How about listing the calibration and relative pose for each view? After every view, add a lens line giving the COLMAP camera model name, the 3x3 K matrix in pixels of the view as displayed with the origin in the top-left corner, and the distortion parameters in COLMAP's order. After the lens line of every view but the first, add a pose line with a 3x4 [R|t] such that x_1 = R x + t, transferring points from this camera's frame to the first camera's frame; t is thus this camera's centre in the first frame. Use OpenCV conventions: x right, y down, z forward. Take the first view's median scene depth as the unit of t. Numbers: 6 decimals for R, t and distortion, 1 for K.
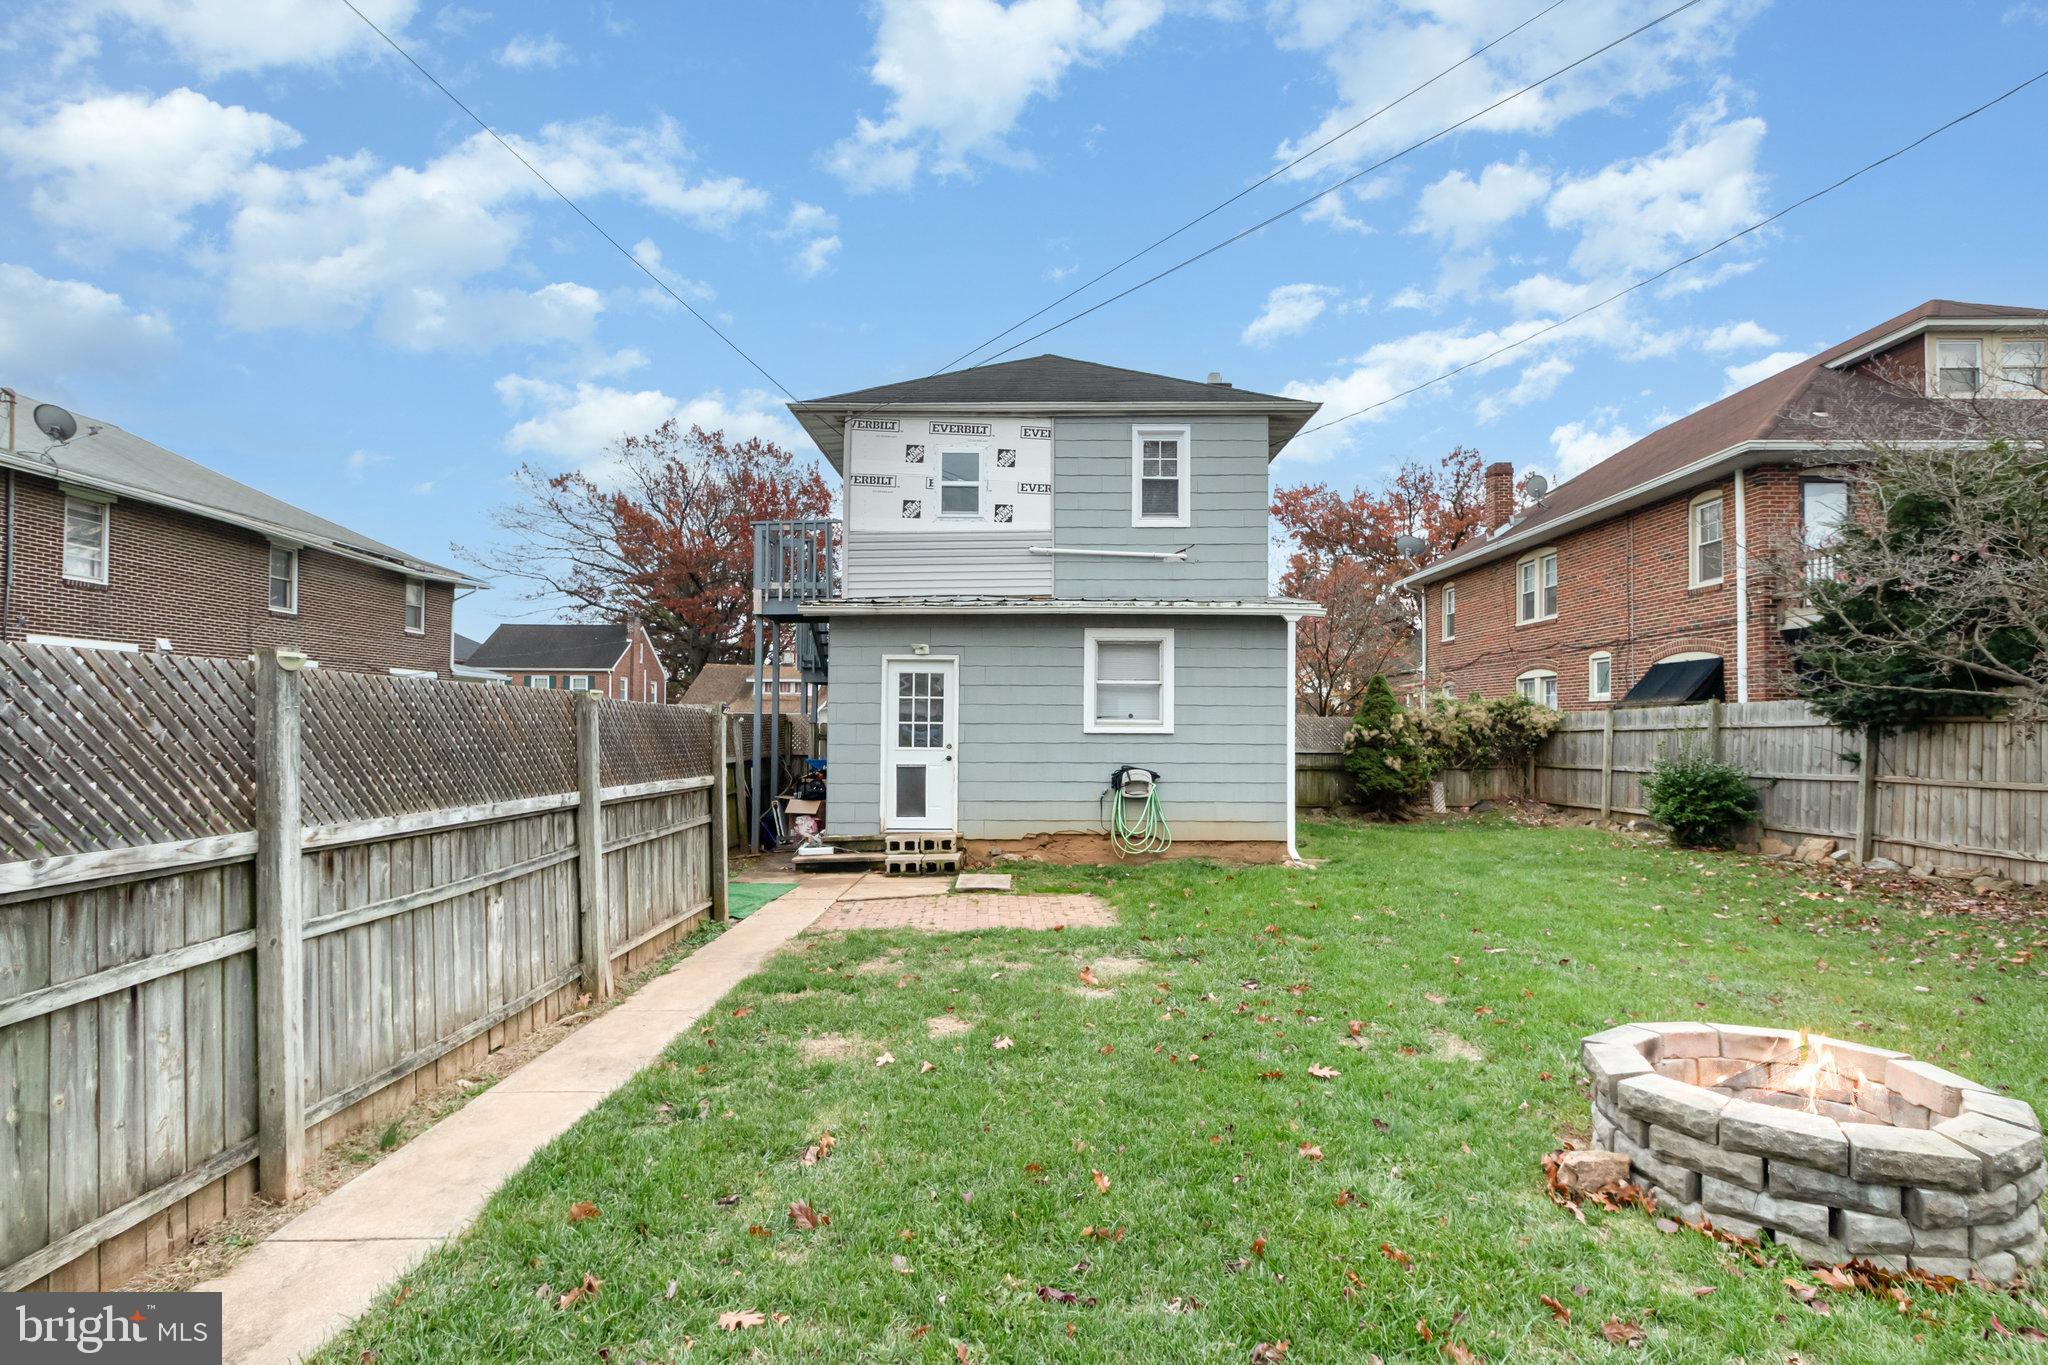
lens RADIAL K [[981.2, 0, 1024.3], [0, 981.2, 725.9], [0, 0, 1]] dist [0.001405, 0.000322]
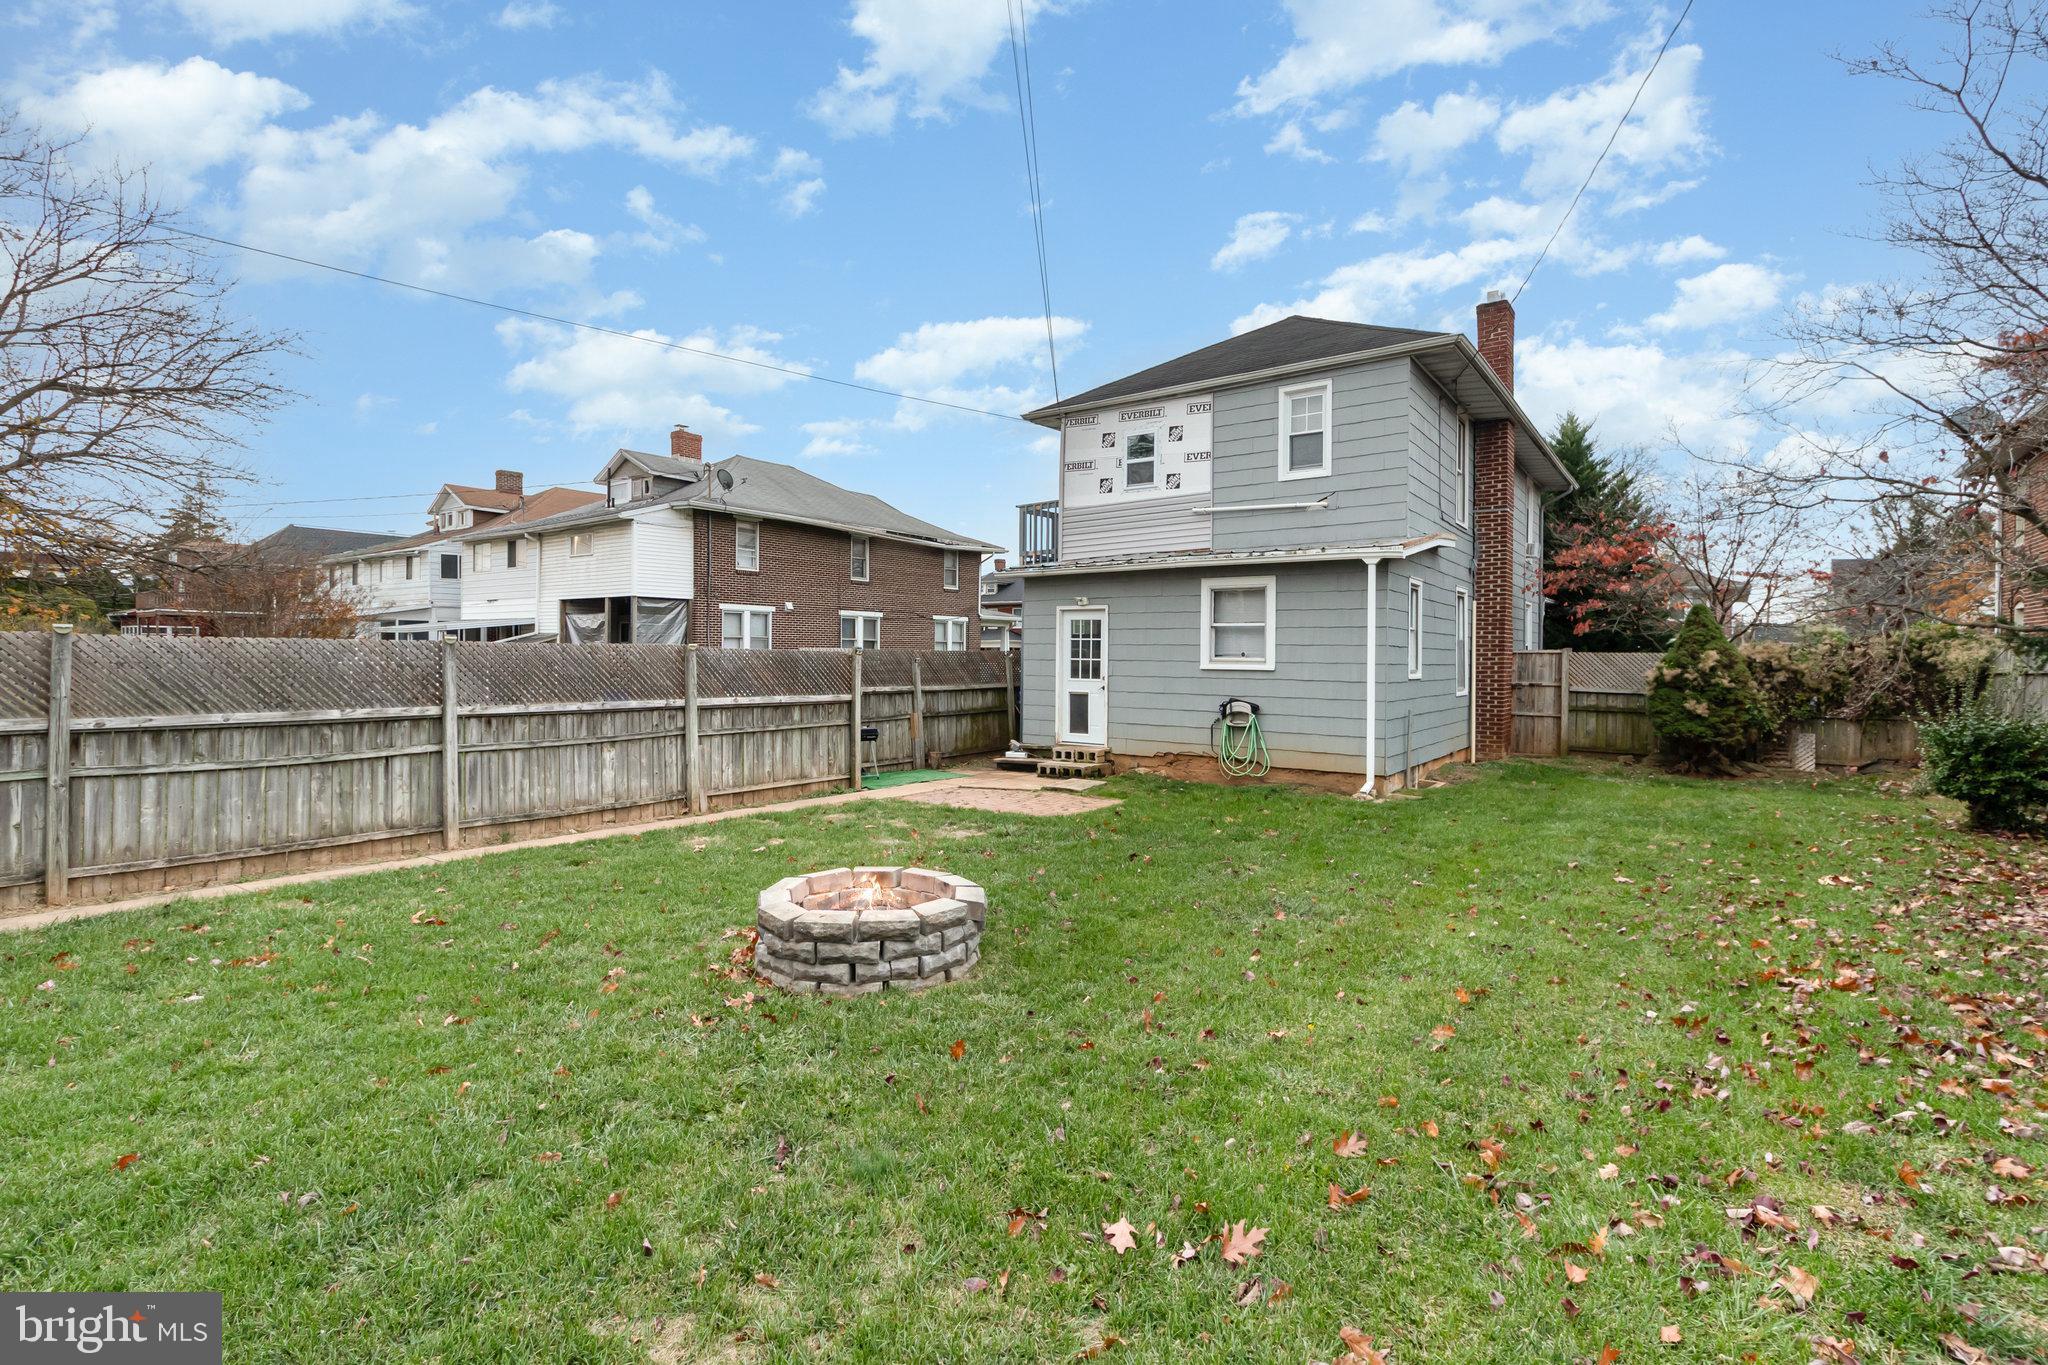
lens RADIAL K [[941.0, 0, 1015.7], [0, 941.0, 680.0], [0, 0, 1]] dist [-0.000757, -0.000067]
pose [[0.801569, 0.019788, -0.597575, 0.549448], [-0.003311, 0.999584, 0.028659, -0.010892], [0.597893, -0.020993, 0.801301, -0.024323]]
